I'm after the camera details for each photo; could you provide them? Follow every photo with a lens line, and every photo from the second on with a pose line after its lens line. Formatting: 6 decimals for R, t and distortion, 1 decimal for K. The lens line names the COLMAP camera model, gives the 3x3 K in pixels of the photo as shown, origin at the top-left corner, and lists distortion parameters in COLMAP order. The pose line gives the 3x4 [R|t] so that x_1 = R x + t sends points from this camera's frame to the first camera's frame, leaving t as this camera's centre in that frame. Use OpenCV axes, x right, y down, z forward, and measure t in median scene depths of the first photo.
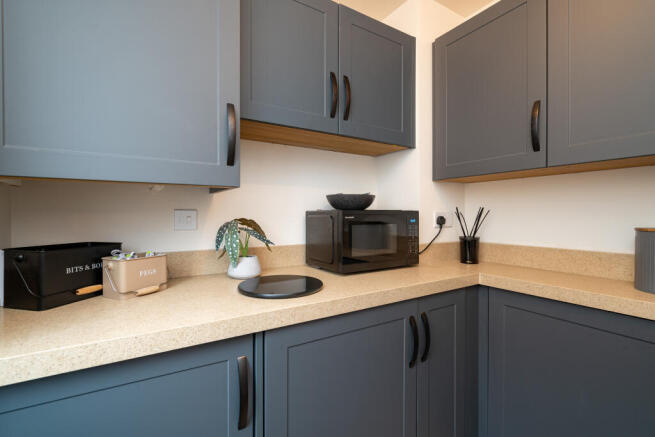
lens RADIAL K [[297.3, 0, 327.4], [0, 297.3, 217.7], [0, 0, 1]] dist [-0.006605, 0.002061]
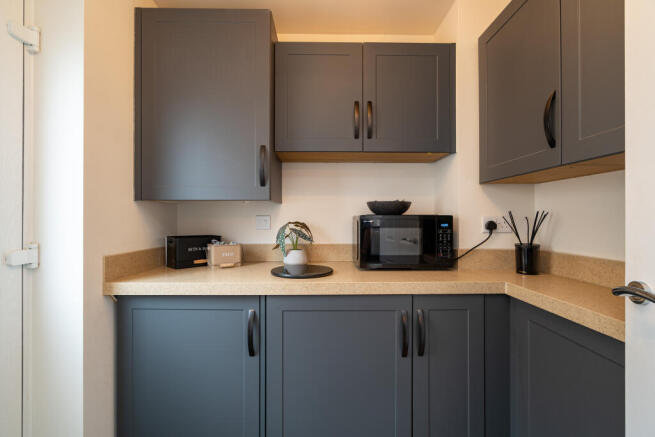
lens RADIAL K [[297.3, 0, 326.2], [0, 297.3, 217.5], [0, 0, 1]] dist [-0.006605, 0.002061]
pose [[0.860676, -0.001139, -0.509151, 0.452994], [-0.007054, 0.999875, -0.014159, 0.000987], [0.509103, 0.015778, 0.860561, -0.083311]]
